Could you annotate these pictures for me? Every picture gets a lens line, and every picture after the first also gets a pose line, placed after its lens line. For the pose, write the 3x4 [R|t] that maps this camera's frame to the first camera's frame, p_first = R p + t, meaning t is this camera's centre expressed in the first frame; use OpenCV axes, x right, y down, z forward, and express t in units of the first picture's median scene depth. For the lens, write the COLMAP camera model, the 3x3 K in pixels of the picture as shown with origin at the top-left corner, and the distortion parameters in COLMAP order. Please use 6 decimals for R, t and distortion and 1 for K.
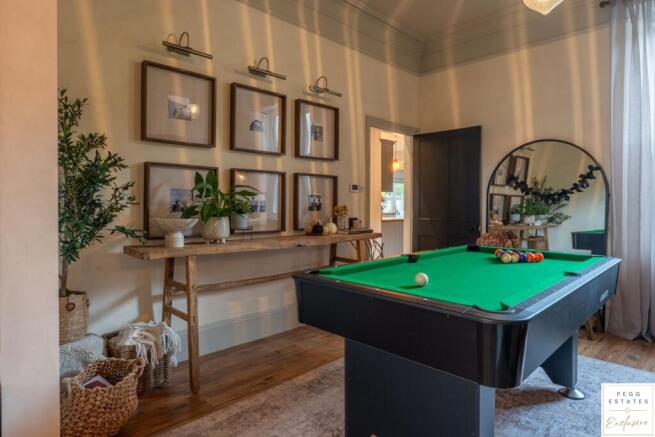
lens RADIAL K [[389.2, 0, 319.2], [0, 389.2, 205.1], [0, 0, 1]] dist [-0.002458, -0.000918]
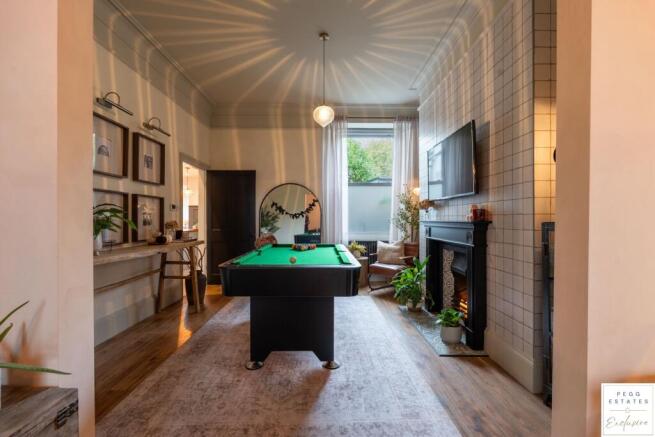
lens RADIAL K [[290.4, 0, 326.3], [0, 290.4, 219.0], [0, 0, 1]] dist [-0.012326, -0.000261]
pose [[0.688625, -0.001731, 0.725116, -0.279985], [0.005166, 0.999983, -0.002519, -0.000201], [-0.725099, 0.005481, 0.688622, -0.032453]]
